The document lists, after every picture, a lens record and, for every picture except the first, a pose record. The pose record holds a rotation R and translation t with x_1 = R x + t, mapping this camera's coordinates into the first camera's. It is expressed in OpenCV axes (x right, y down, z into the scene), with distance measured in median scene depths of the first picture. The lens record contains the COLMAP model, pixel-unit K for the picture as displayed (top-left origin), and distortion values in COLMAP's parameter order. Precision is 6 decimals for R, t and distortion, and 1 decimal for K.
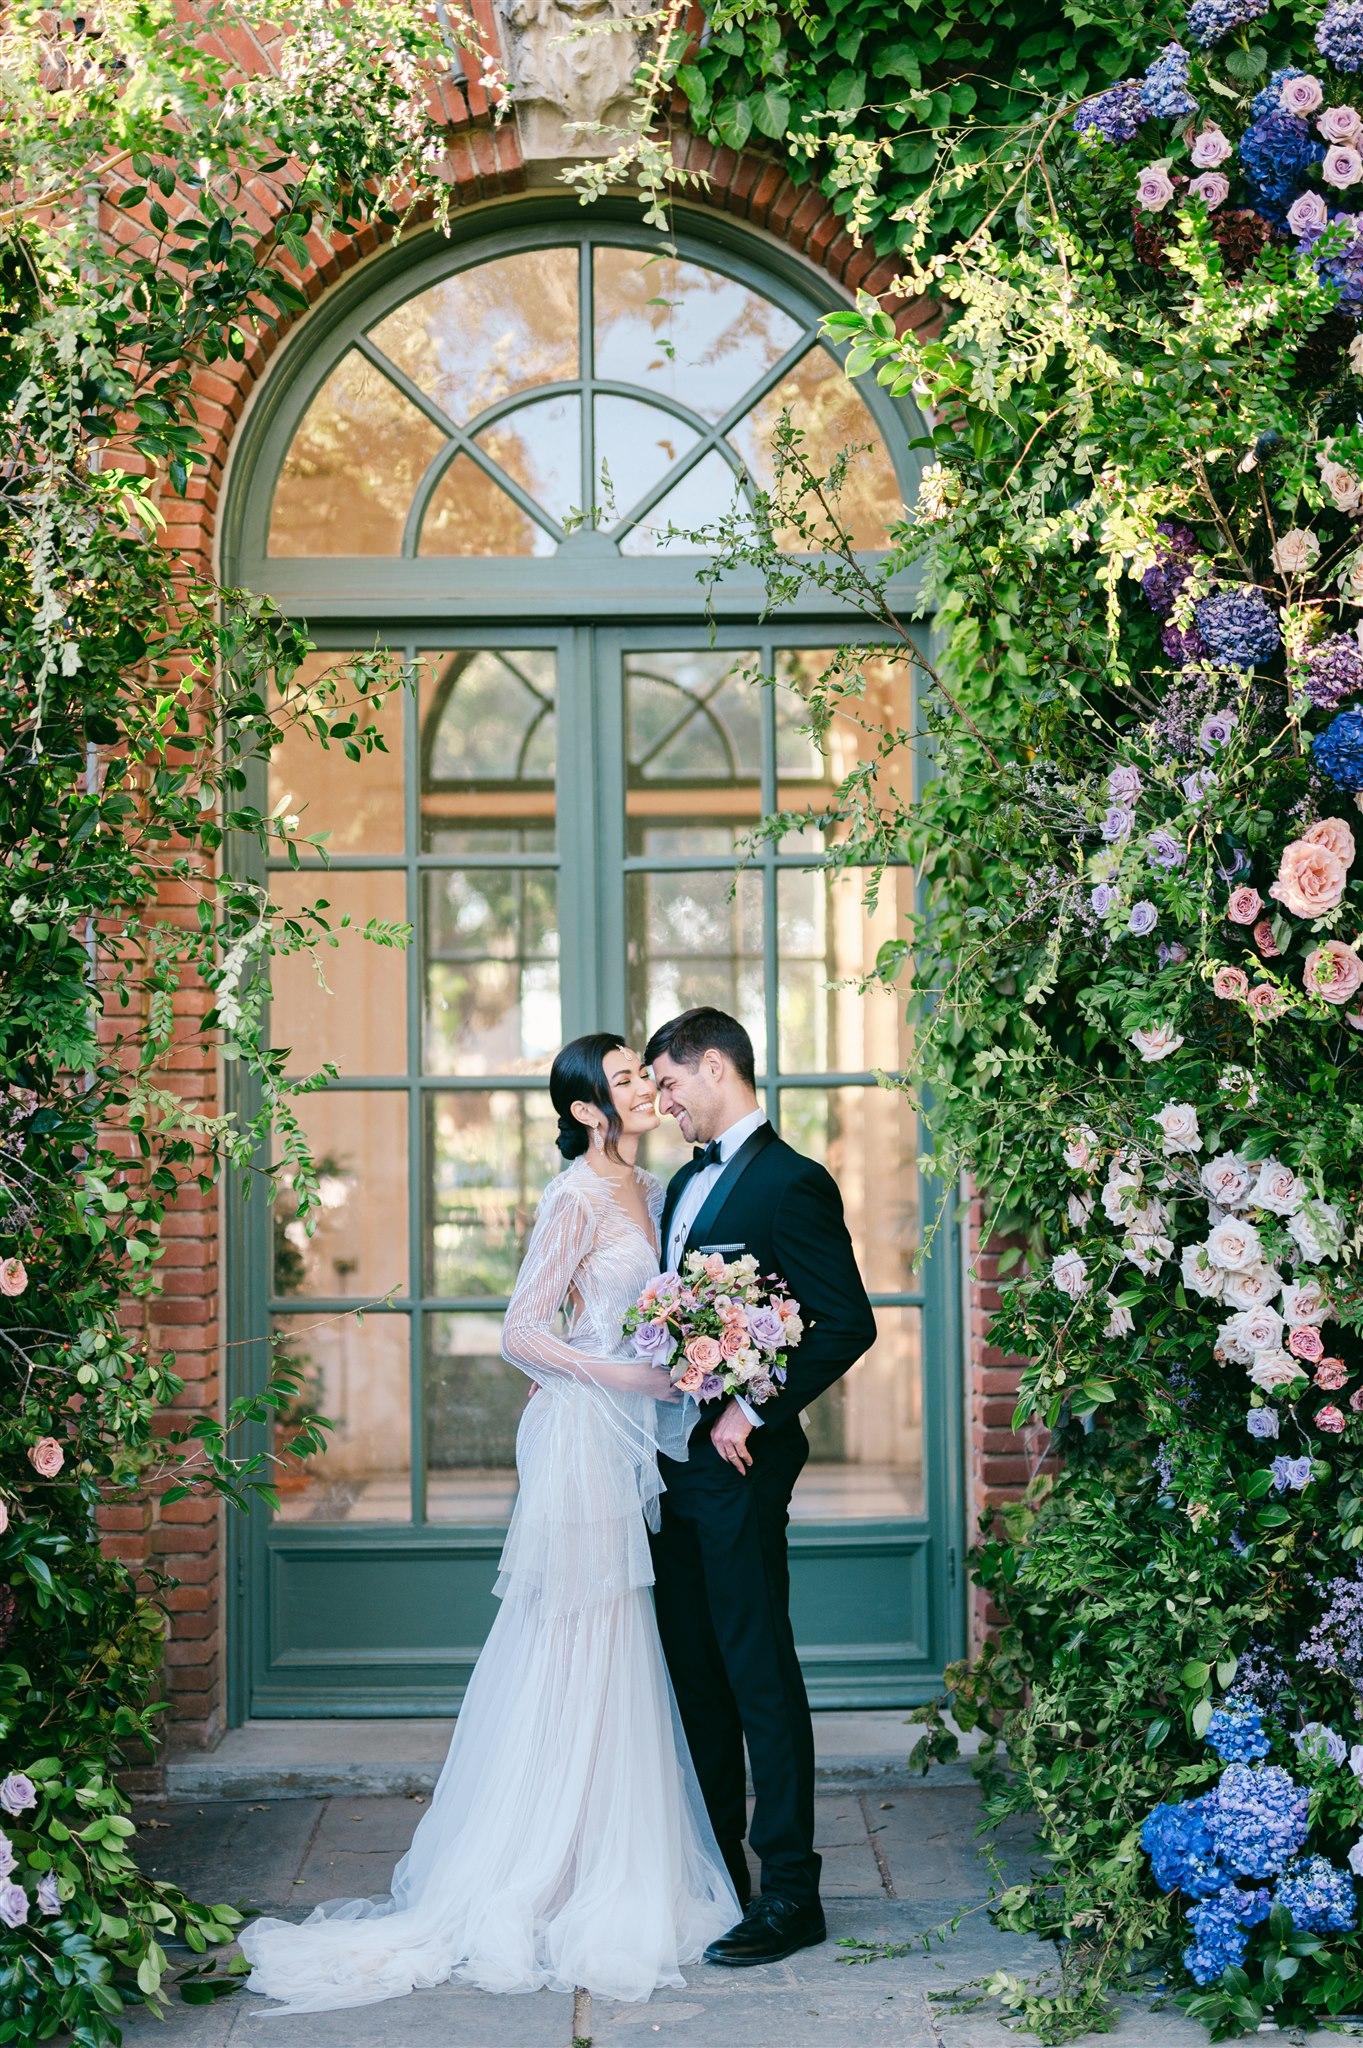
lens RADIAL K [[3108.5, 0, 703.1], [0, 3108.5, 924.4], [0, 0, 1]] dist [-0.010297, 0.064837]
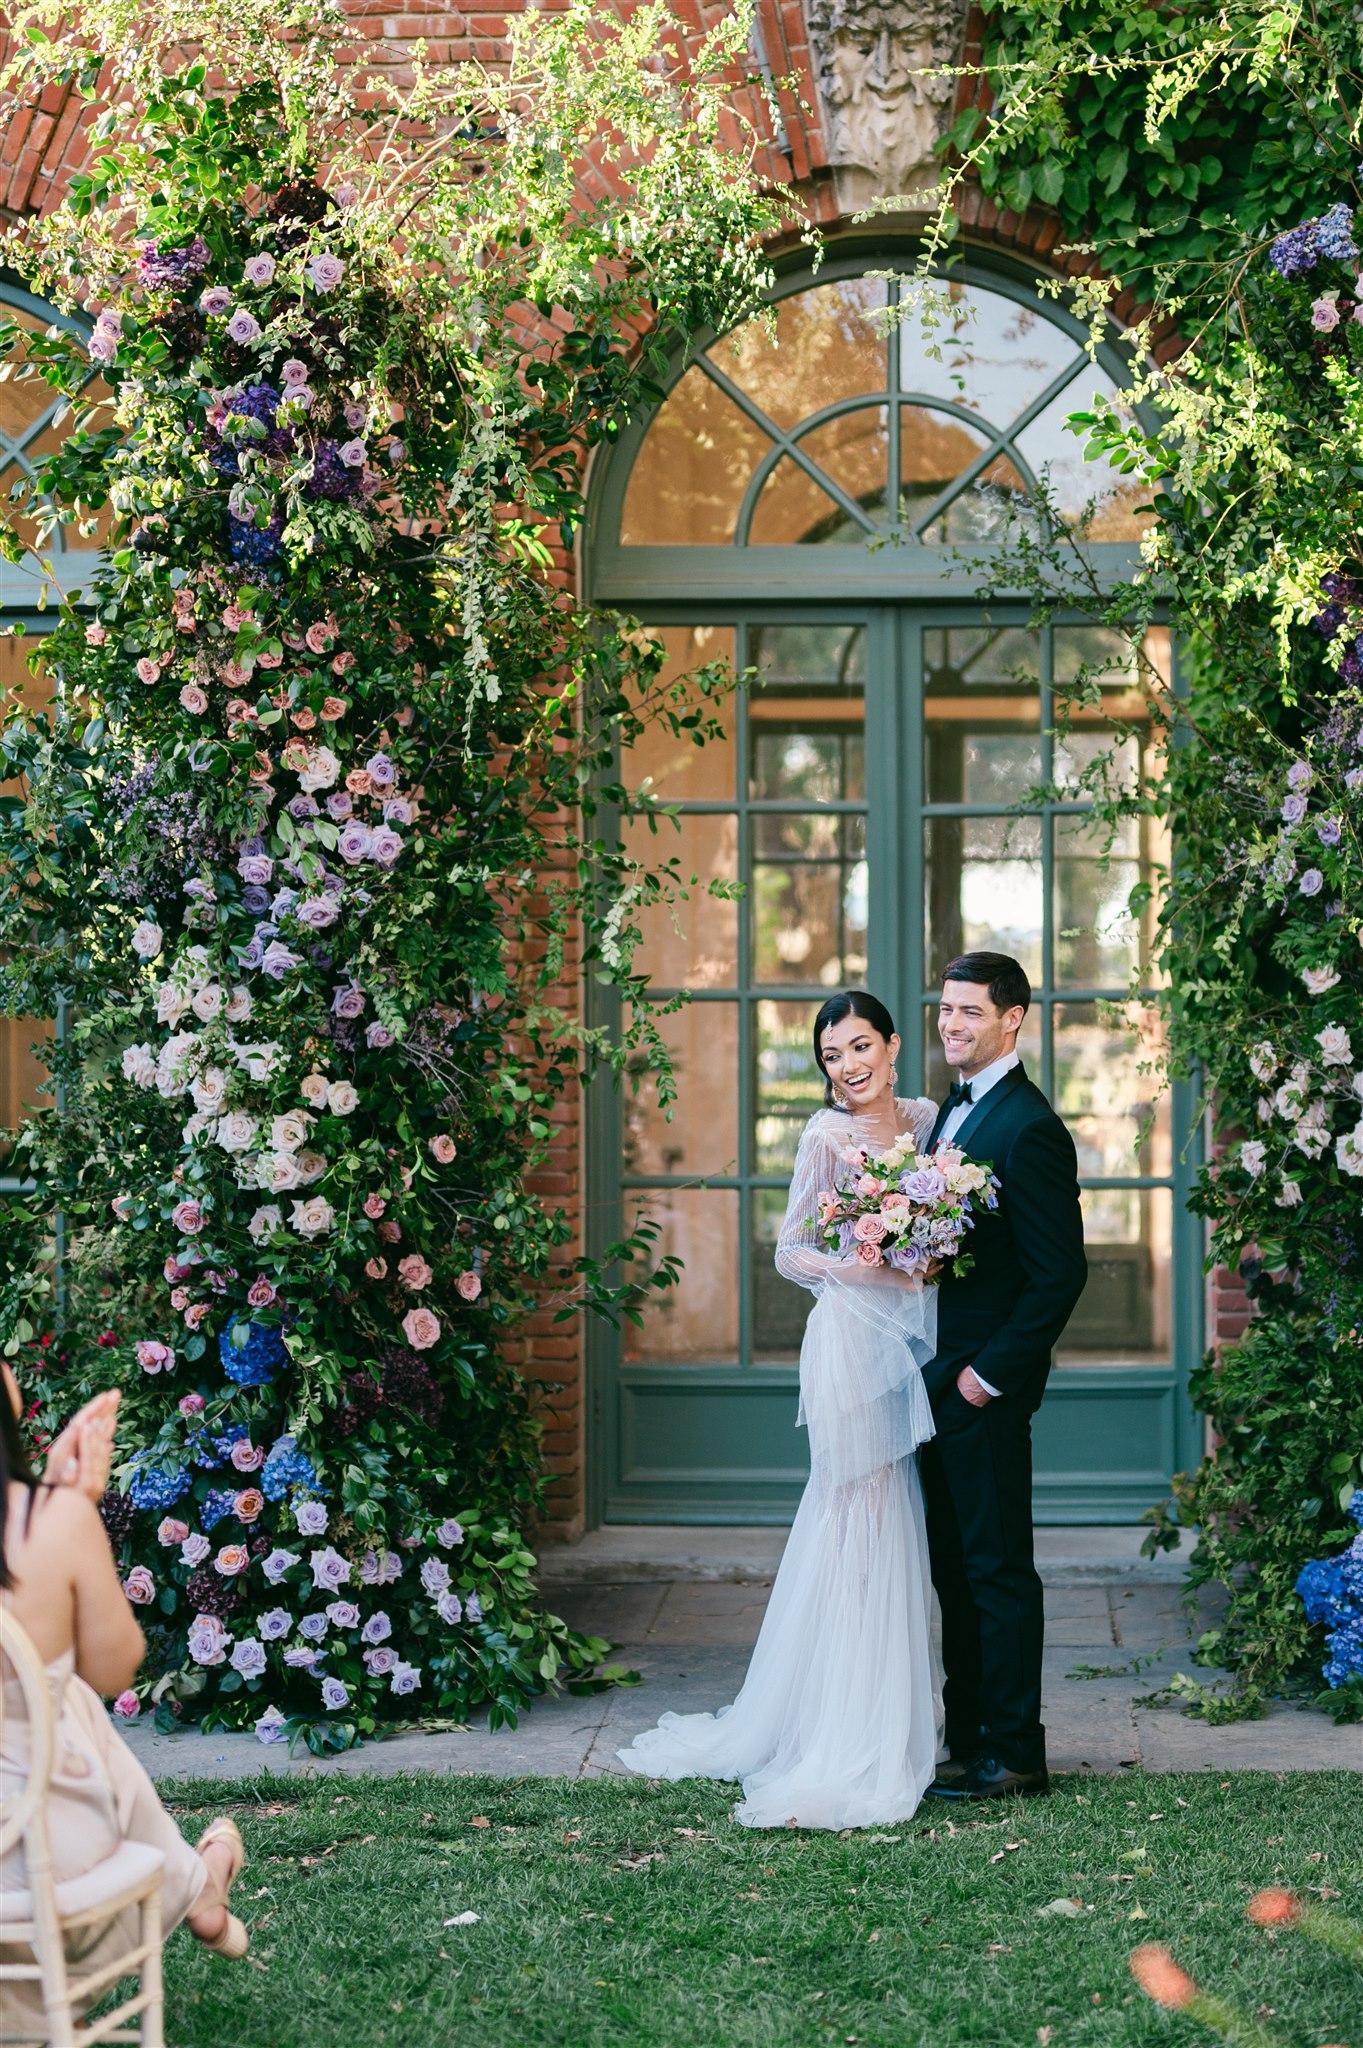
lens RADIAL K [[4141.7, 0, 914.5], [0, 4141.7, 937.3], [0, 0, 1]] dist [0.014012, -0.139174]
pose [[0.998896, 0.009117, -0.046078, 0.057175], [-0.006779, 0.998695, 0.050628, -0.065944], [0.046480, -0.050260, 0.997654, -0.730488]]
